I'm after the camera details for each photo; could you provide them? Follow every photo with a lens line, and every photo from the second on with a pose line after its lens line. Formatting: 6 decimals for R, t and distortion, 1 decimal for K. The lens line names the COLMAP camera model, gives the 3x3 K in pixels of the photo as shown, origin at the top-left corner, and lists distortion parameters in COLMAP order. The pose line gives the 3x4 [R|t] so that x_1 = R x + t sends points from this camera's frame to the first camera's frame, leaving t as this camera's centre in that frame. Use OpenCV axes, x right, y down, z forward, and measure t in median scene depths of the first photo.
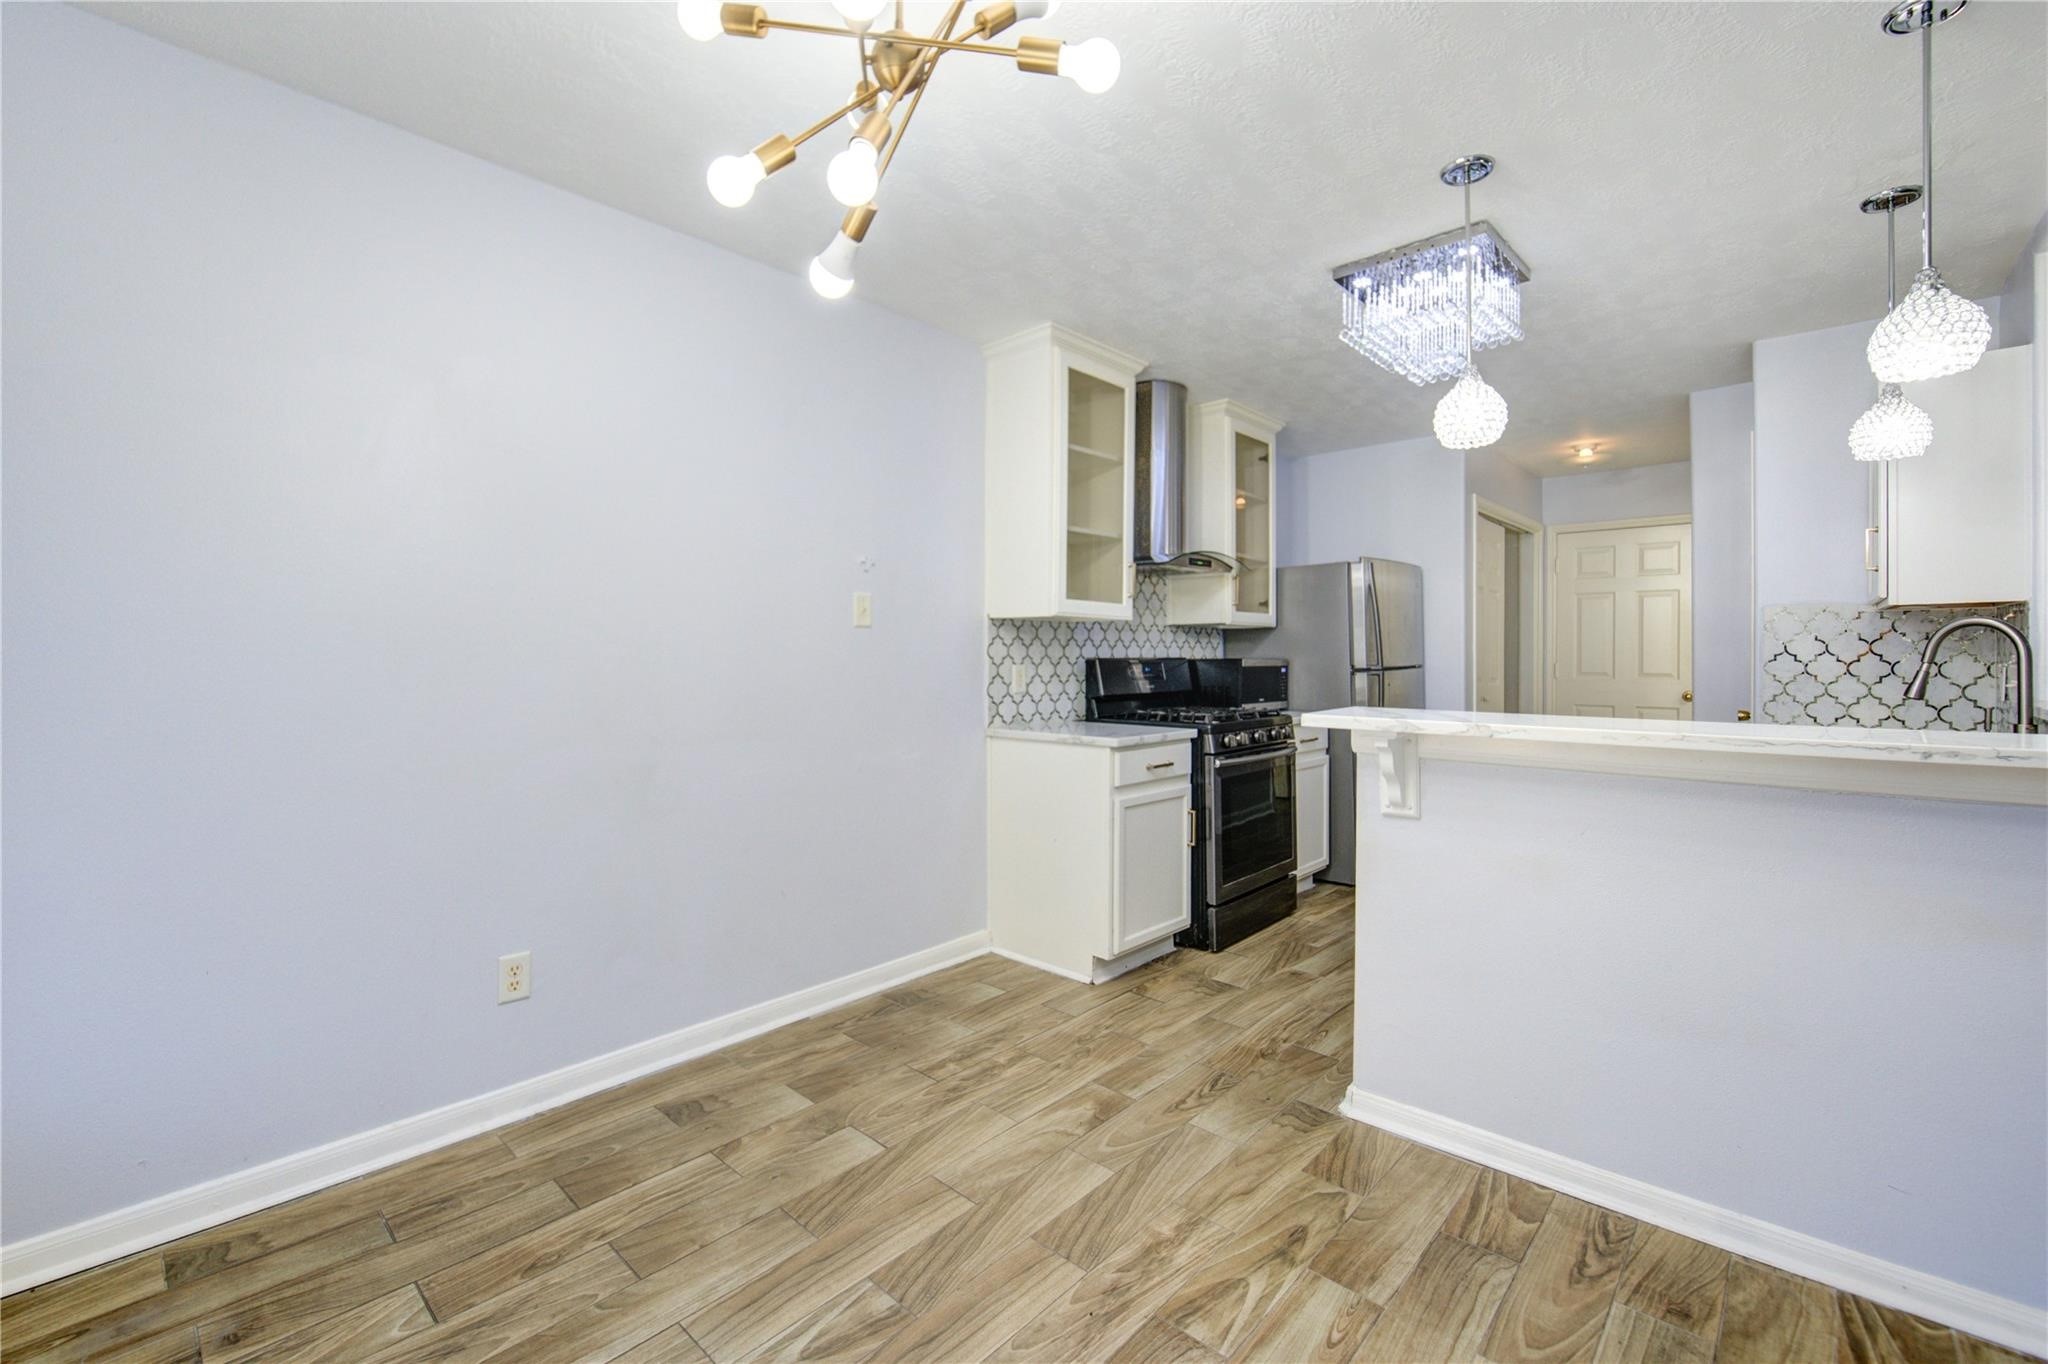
lens RADIAL K [[915.1, 0, 1021.9], [0, 915.1, 652.7], [0, 0, 1]] dist [-0.009113, -0.001362]
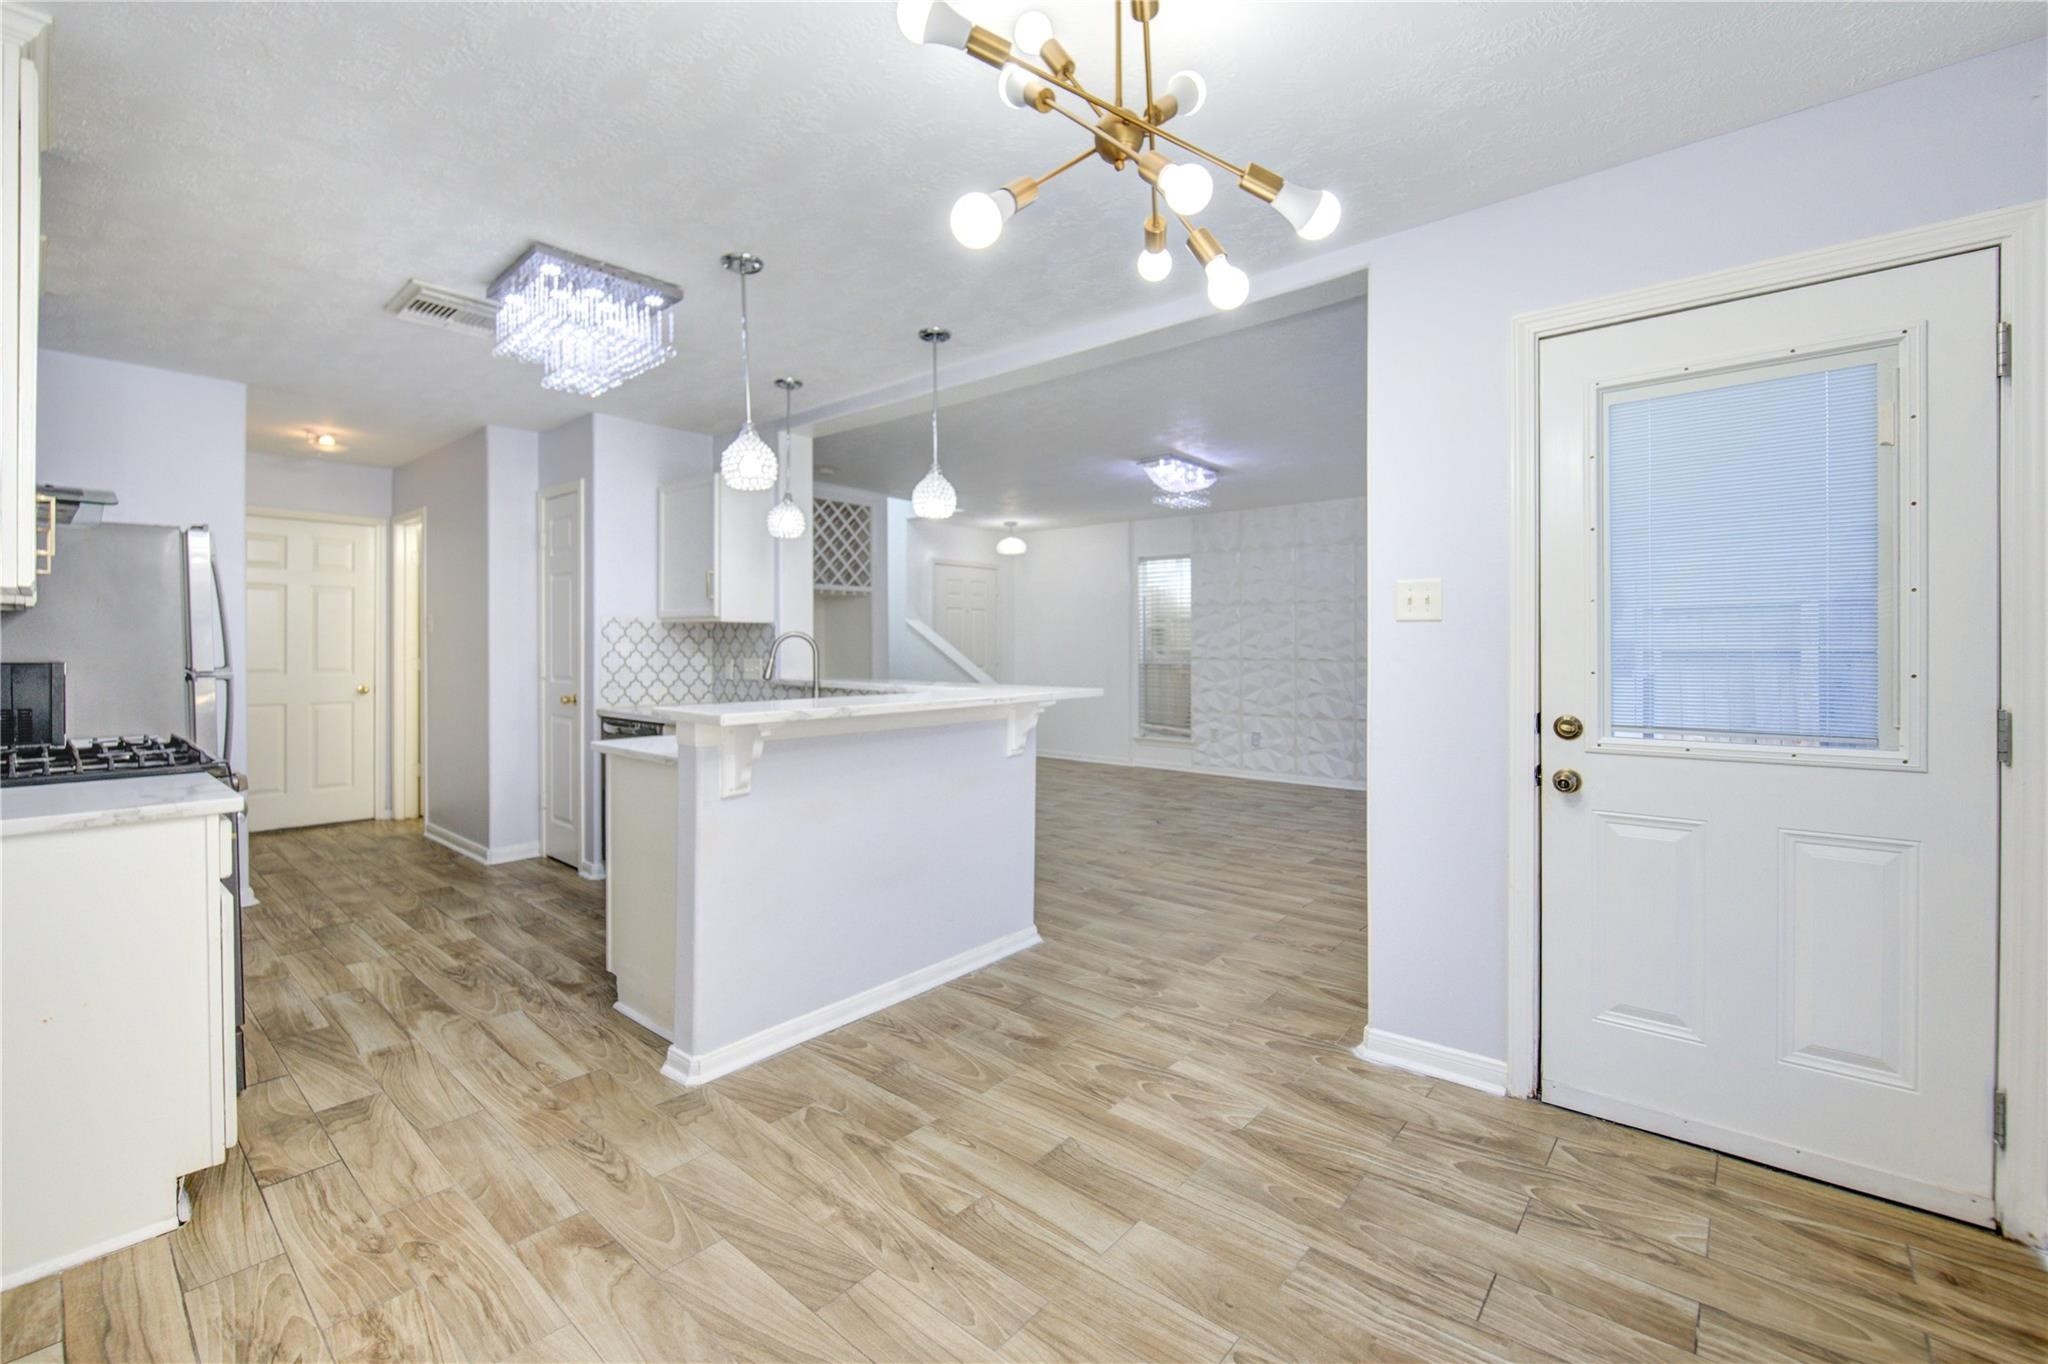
lens RADIAL K [[844.9, 0, 1028.2], [0, 844.9, 642.9], [0, 0, 1]] dist [-0.003263, -0.002709]
pose [[-0.055773, 0.004379, 0.998434, -0.656745], [-0.005575, 0.999973, -0.004698, -0.013313], [-0.998428, -0.005829, -0.055747, 0.660091]]
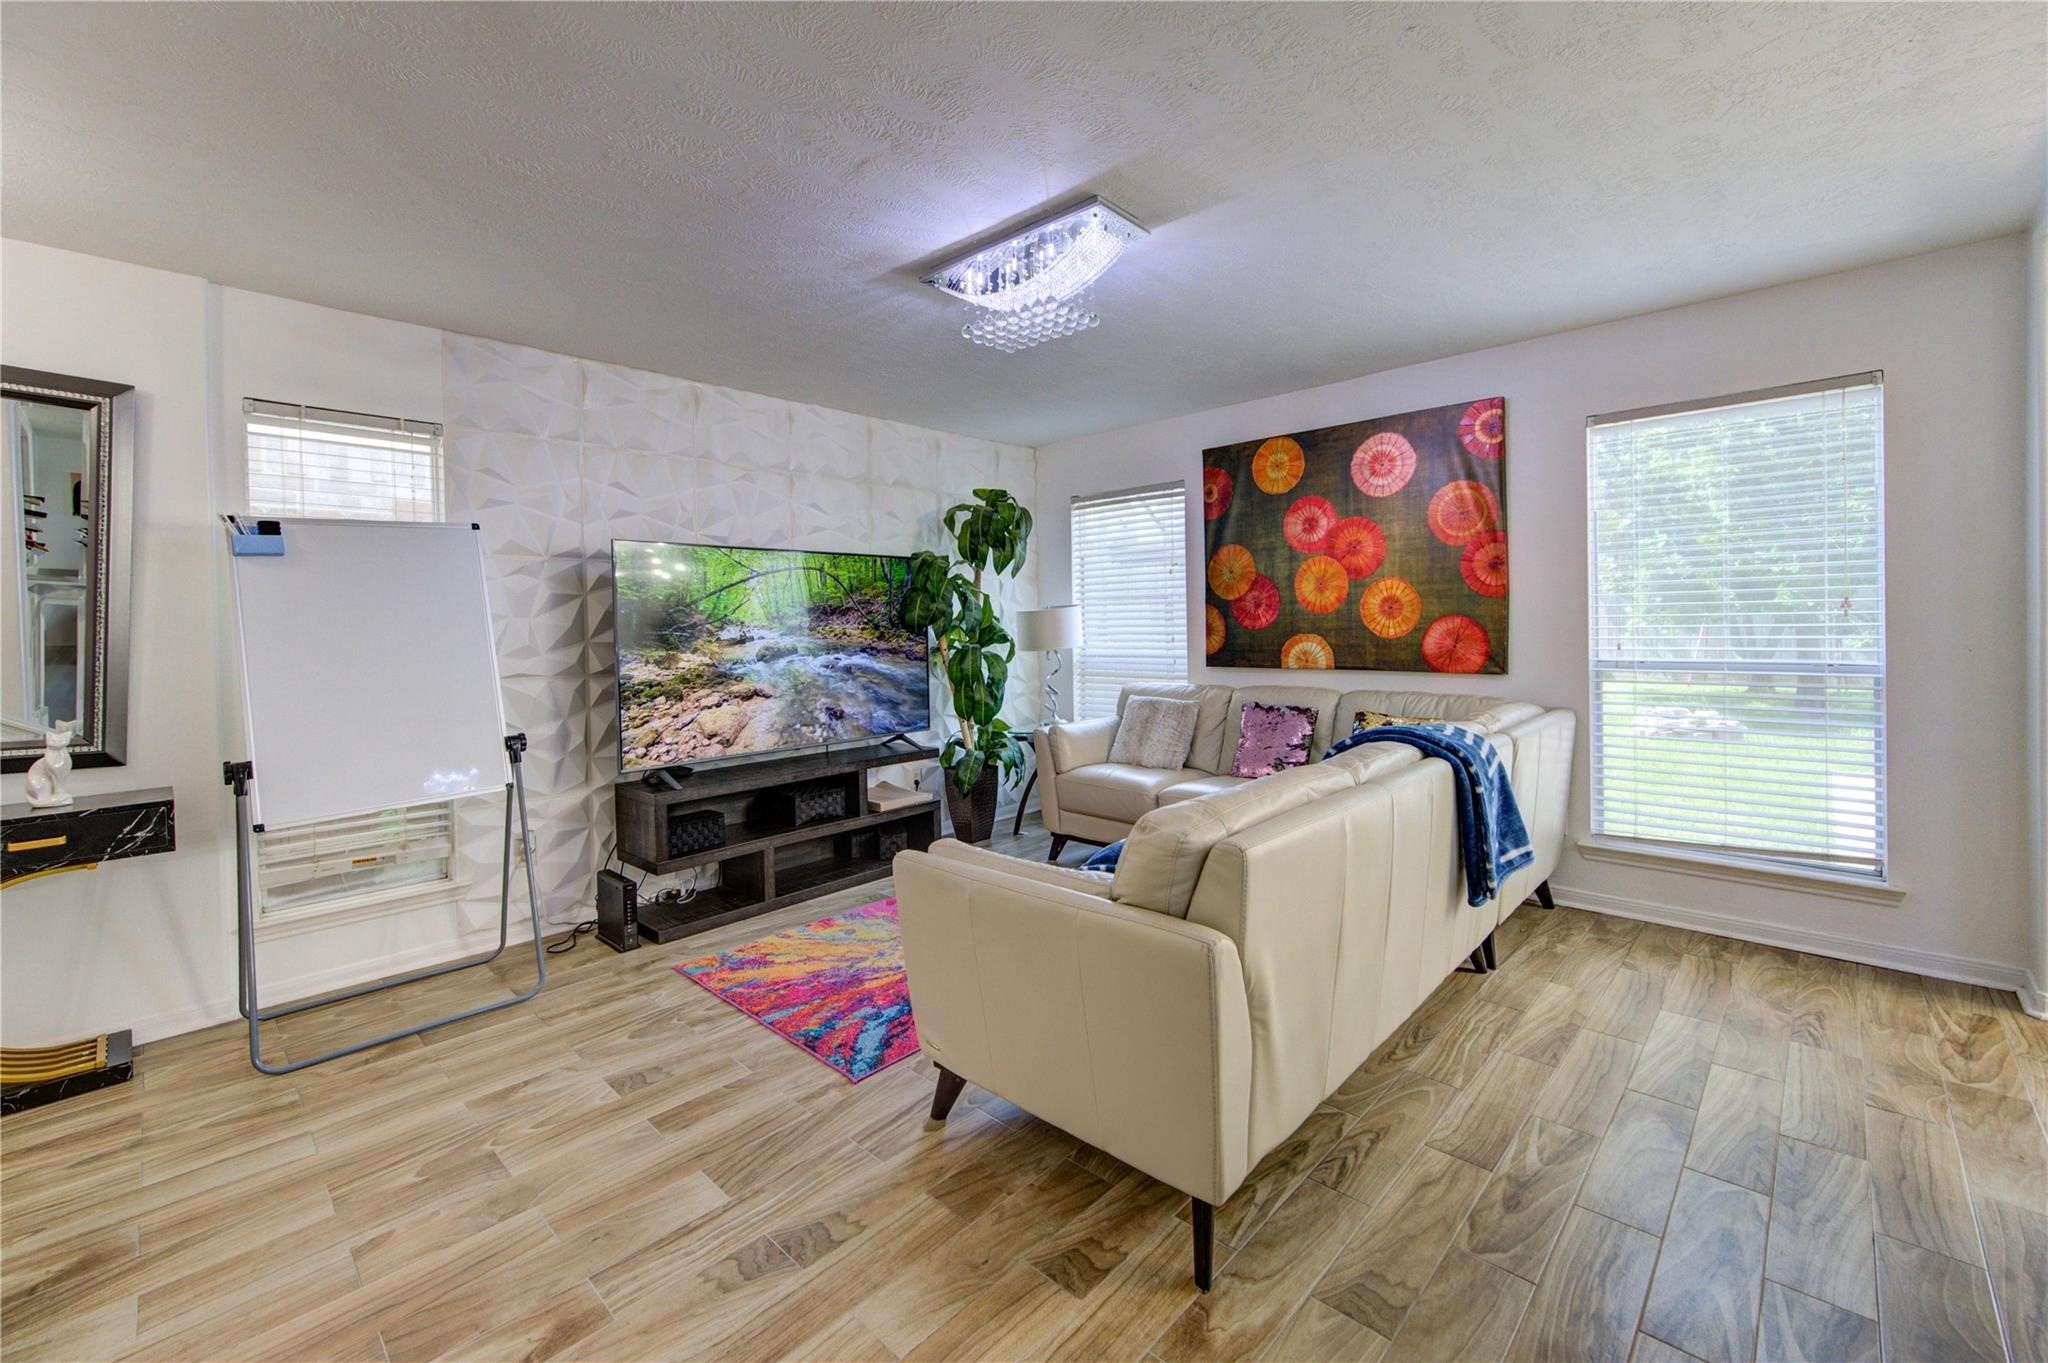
lens RADIAL K [[842.2, 0, 1074.3], [0, 842.2, 643.6], [0, 0, 1]] dist [-0.004028, -0.000573]
pose [[-0.999300, 0.022083, 0.030182, 1.830061], [0.022460, 0.999673, 0.012231, -0.021538], [-0.029903, 0.012900, -0.999470, 1.233133]]
